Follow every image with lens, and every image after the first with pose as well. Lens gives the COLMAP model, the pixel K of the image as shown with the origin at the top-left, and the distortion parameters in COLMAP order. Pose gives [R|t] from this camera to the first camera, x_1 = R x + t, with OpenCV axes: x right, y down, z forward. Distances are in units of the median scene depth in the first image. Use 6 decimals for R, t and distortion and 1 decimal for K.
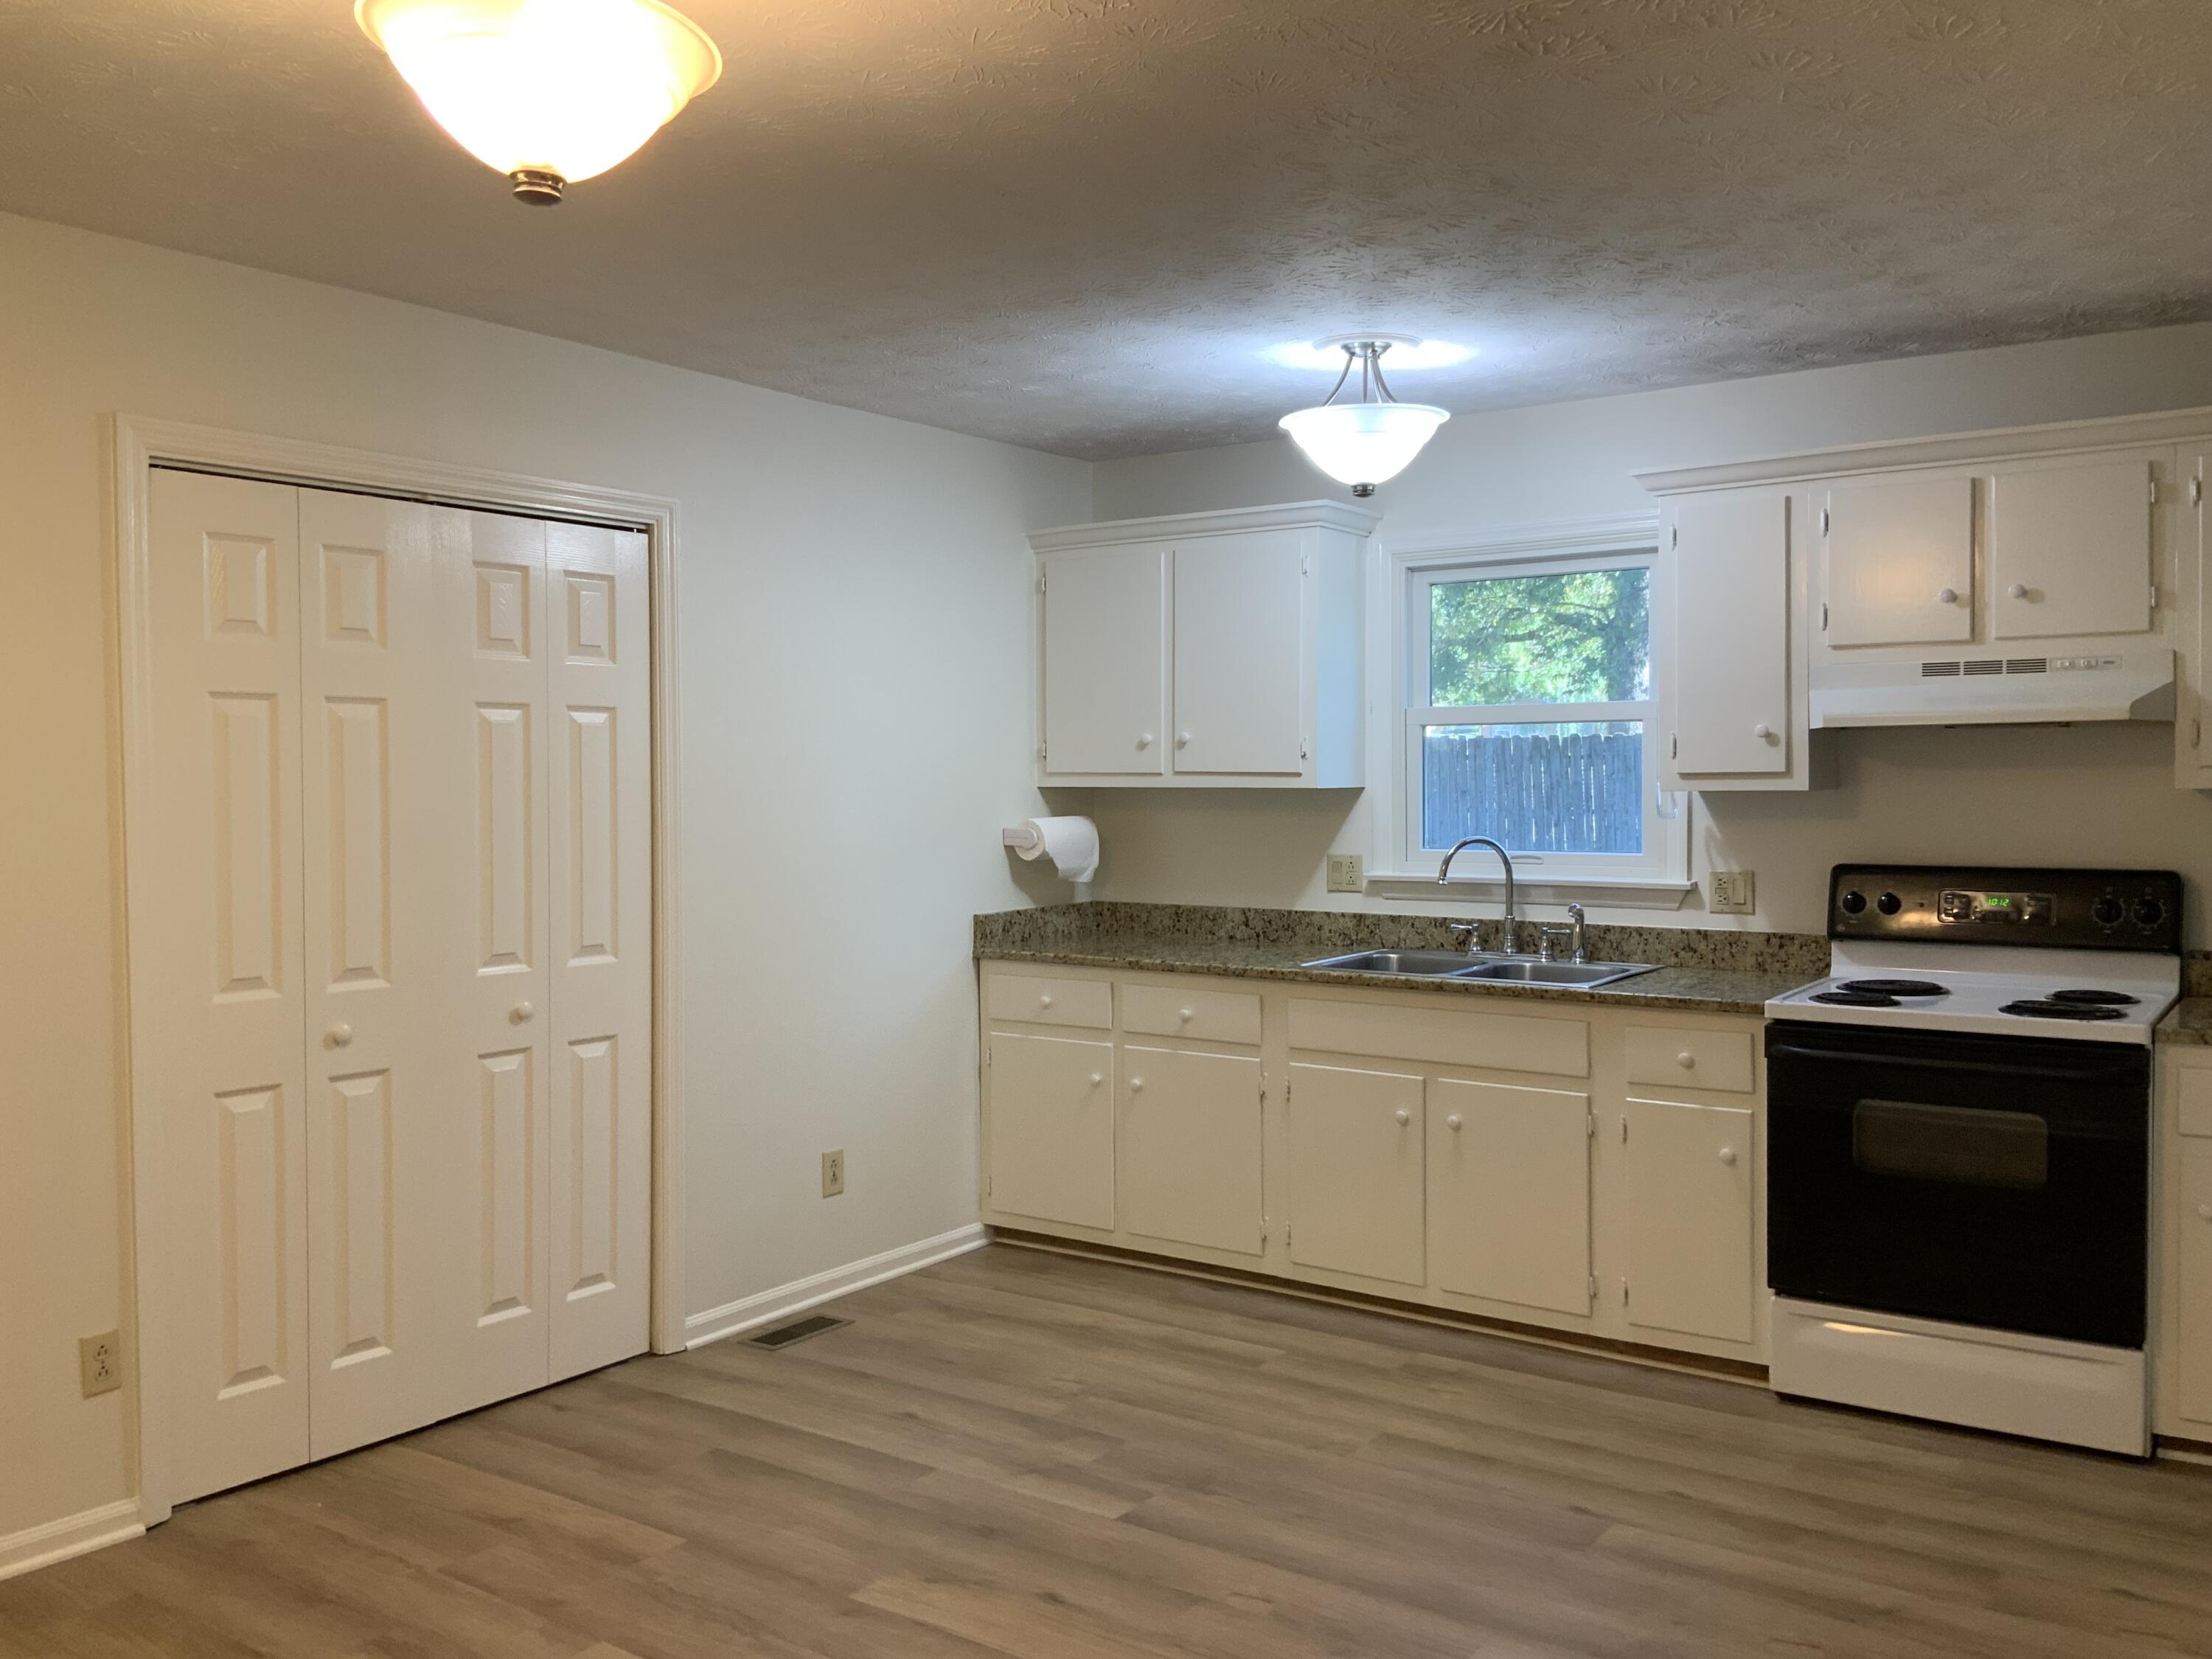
lens RADIAL K [[1866.7, 0, 1094.3], [0, 1866.7, 797.1], [0, 0, 1]] dist [0.094889, -0.196577]
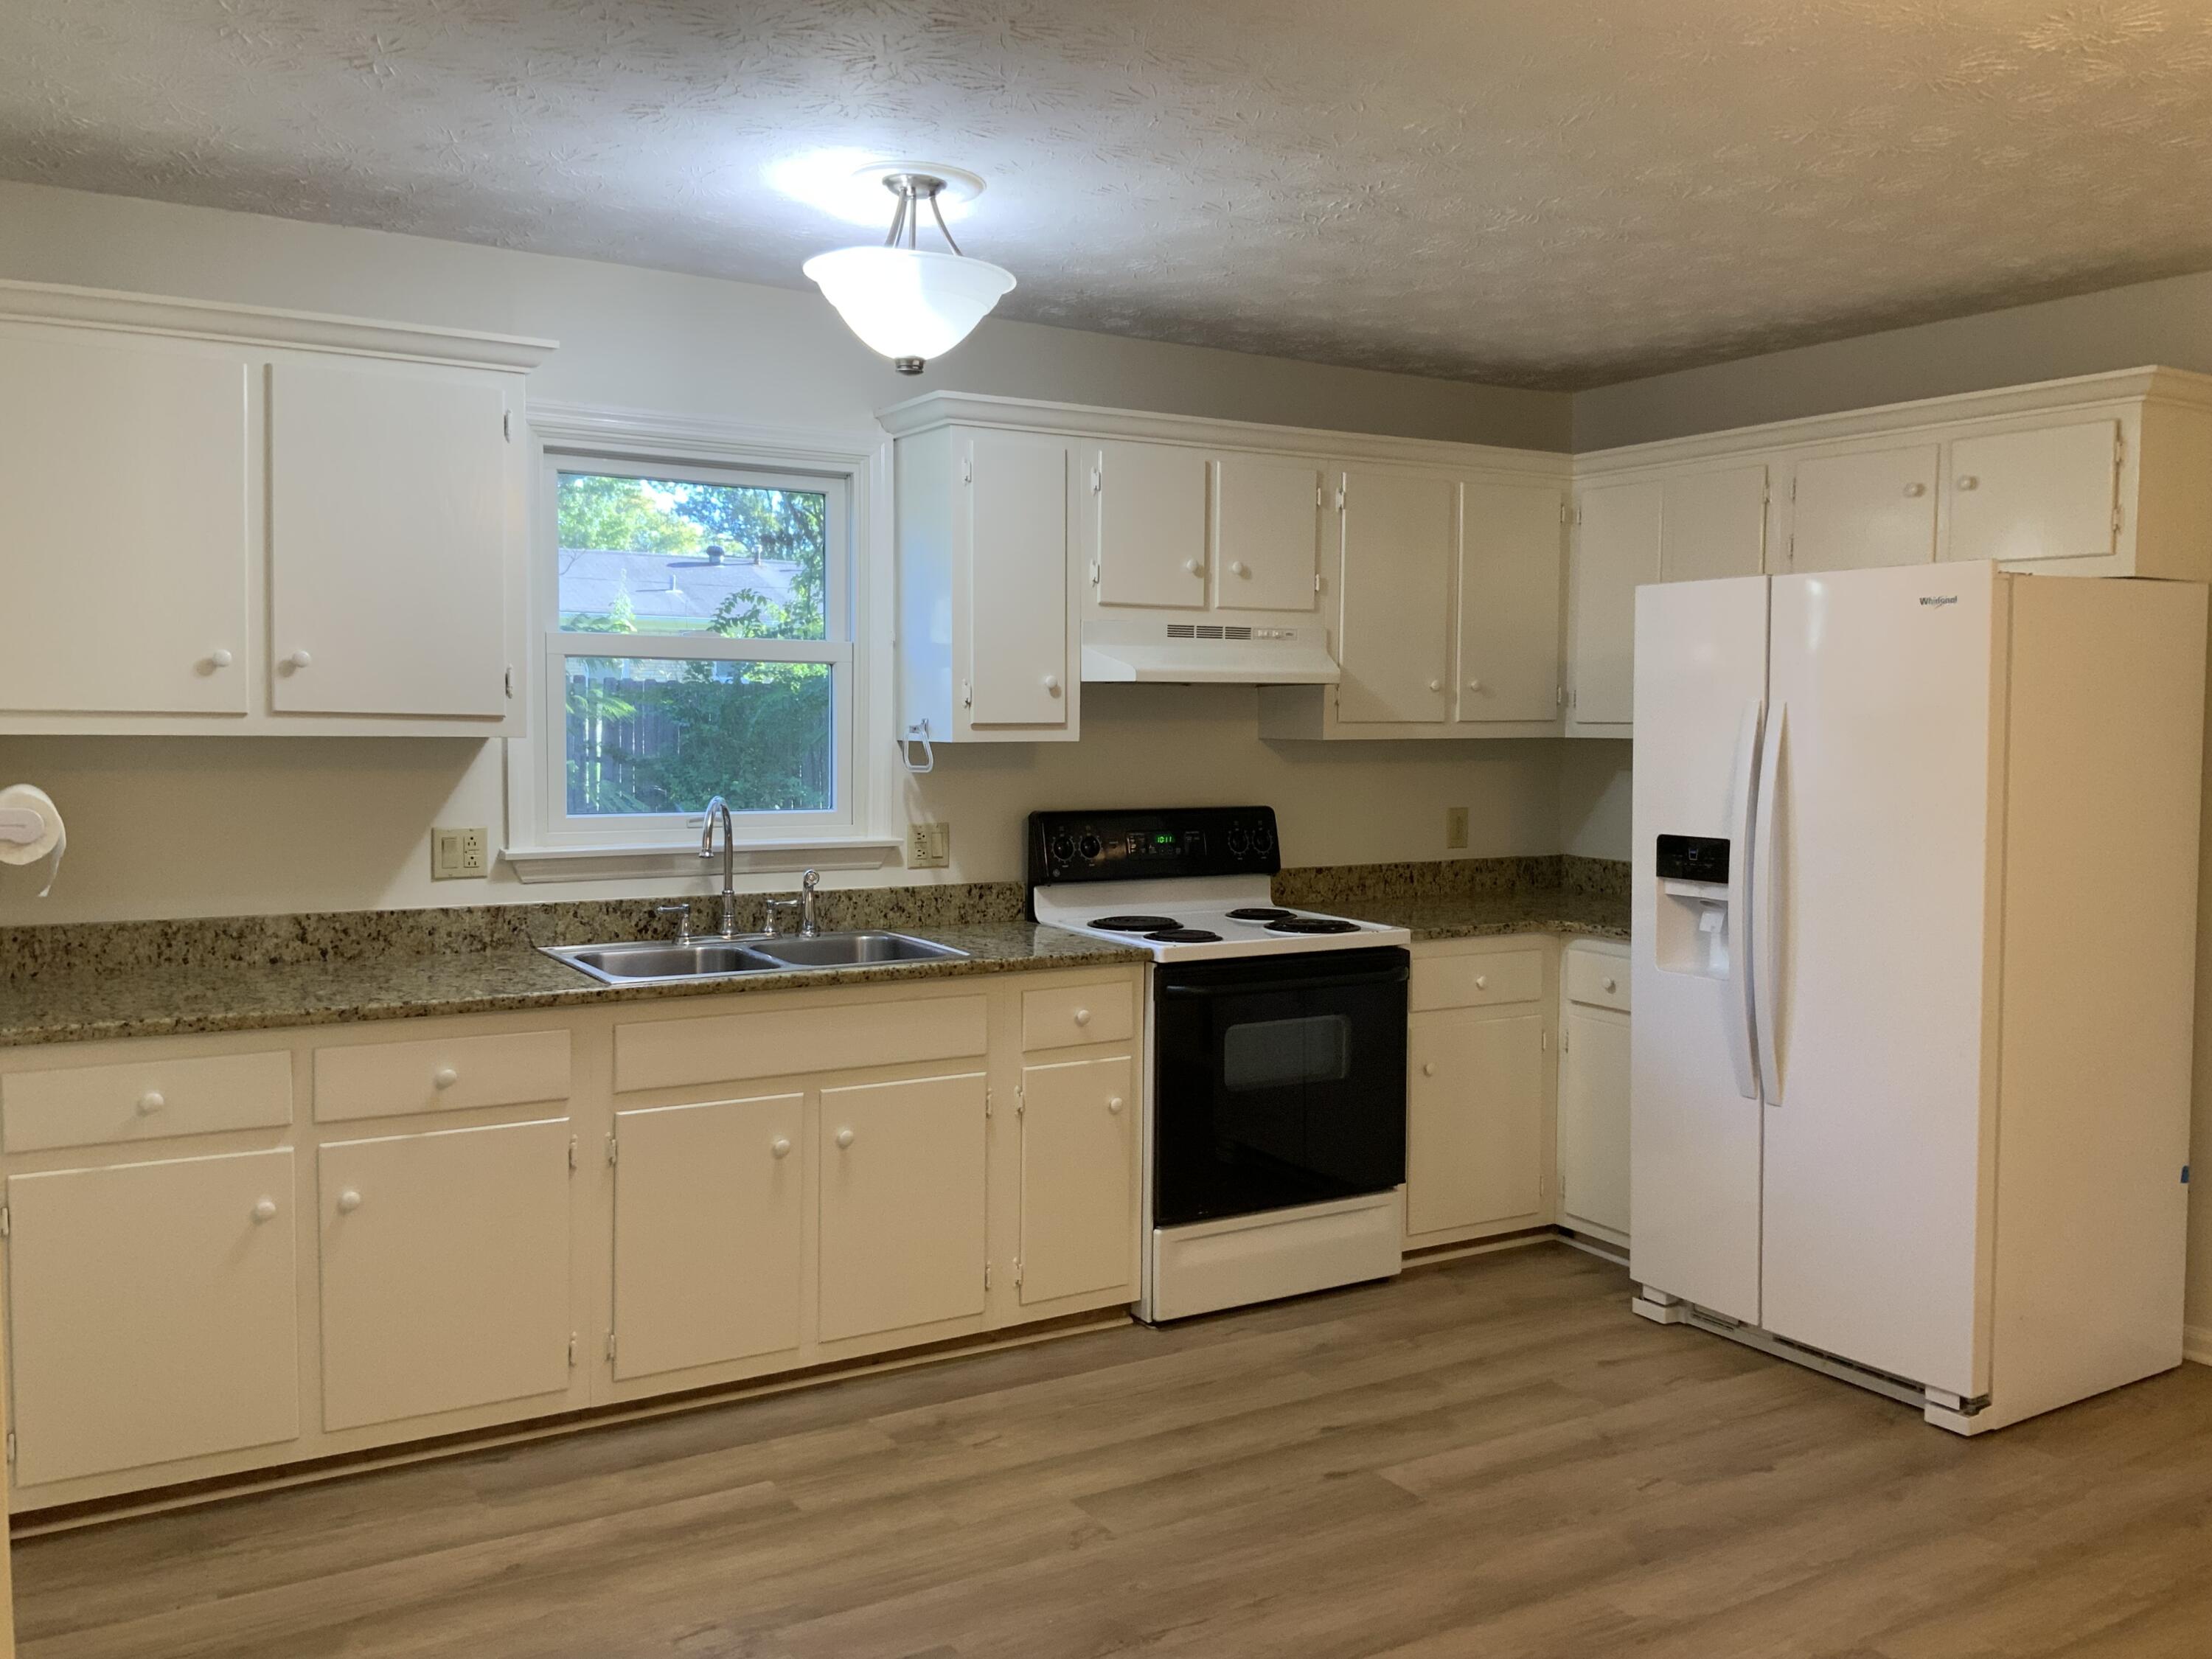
lens RADIAL K [[1866.7, 0, 1094.3], [0, 1866.7, 797.1], [0, 0, 1]] dist [0.094889, -0.196577]
pose [[0.370253, -0.033431, 0.928329, -0.523418], [-0.001184, 0.999334, 0.036460, -0.009462], [-0.928930, -0.014598, 0.369967, 0.572030]]
